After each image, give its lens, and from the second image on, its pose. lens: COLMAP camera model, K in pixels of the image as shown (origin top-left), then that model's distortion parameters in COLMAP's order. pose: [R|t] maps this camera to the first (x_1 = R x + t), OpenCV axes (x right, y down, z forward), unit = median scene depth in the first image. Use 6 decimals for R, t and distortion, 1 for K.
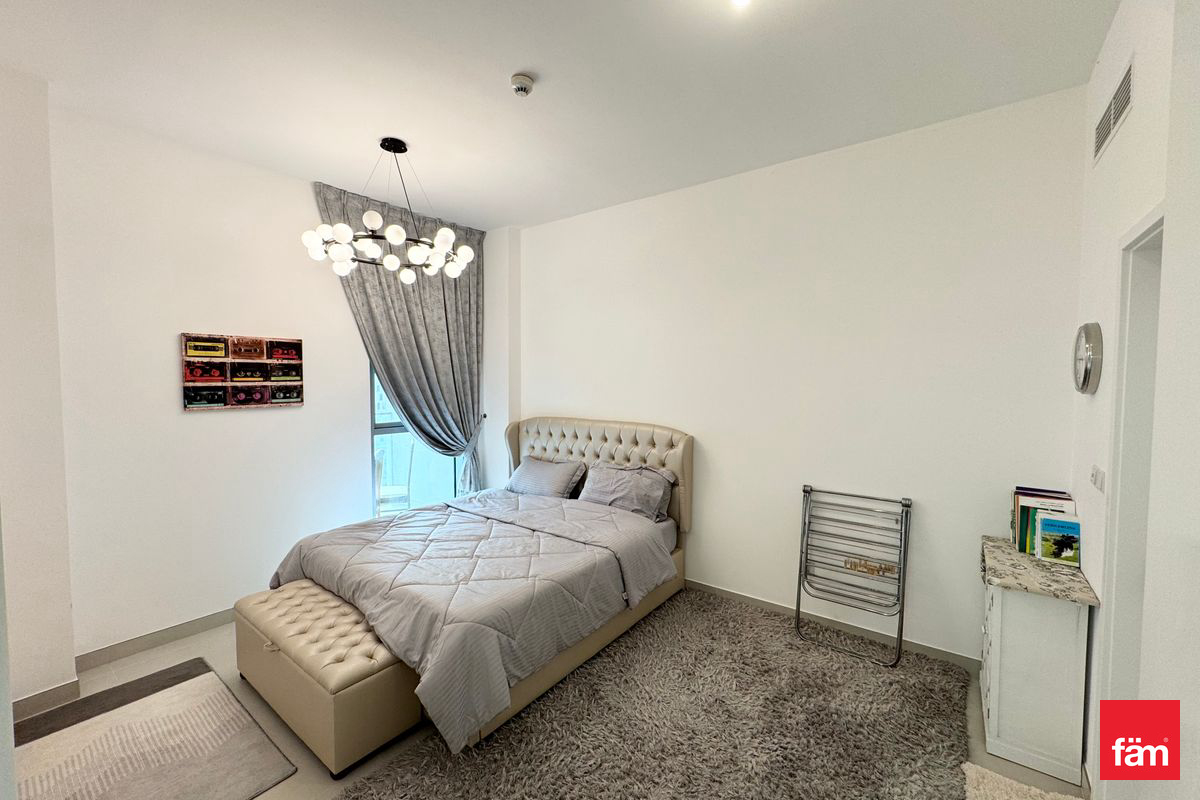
lens RADIAL K [[479.5, 0, 599.2], [0, 479.5, 398.1], [0, 0, 1]] dist [-0.001135, -0.000065]
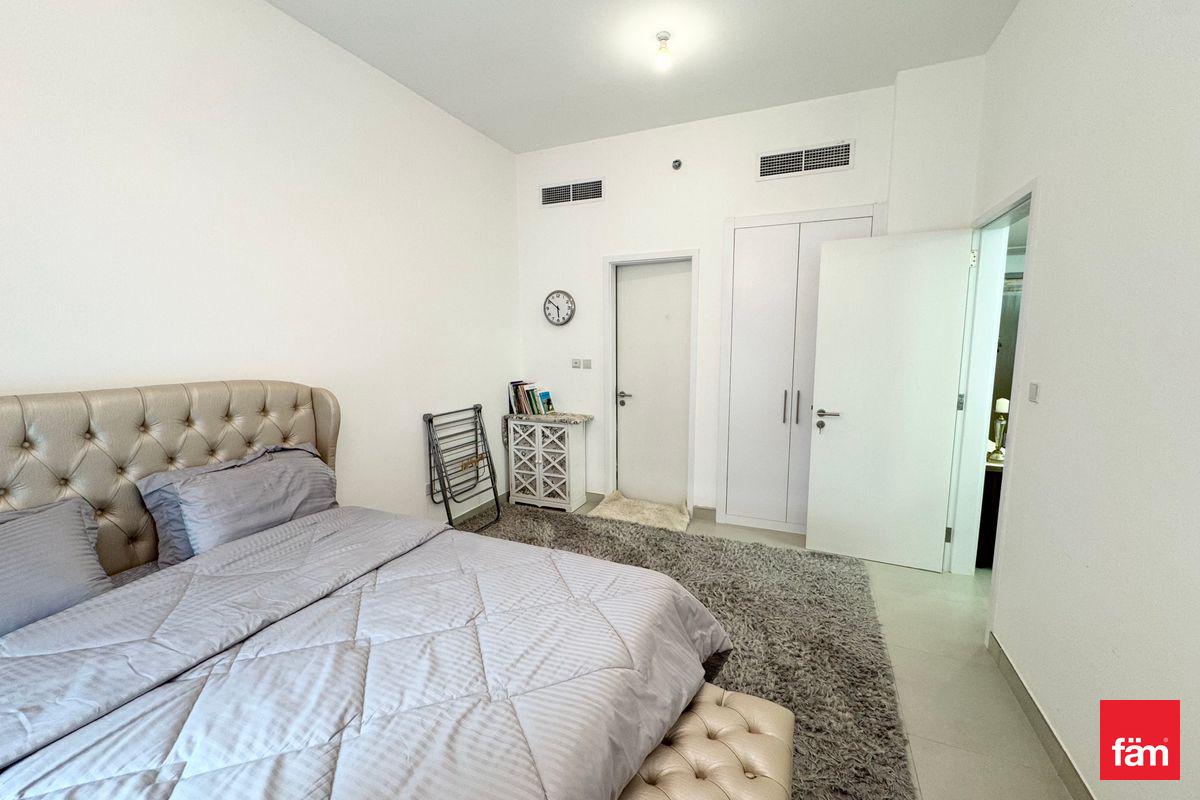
lens RADIAL K [[479.5, 0, 599.2], [0, 479.5, 398.1], [0, 0, 1]] dist [-0.001135, -0.000065]
pose [[-0.223994, -0.120695, 0.967088, -0.722978], [0.048720, 0.989675, 0.134798, 0.022055], [-0.973372, 0.077311, -0.215801, 0.901105]]
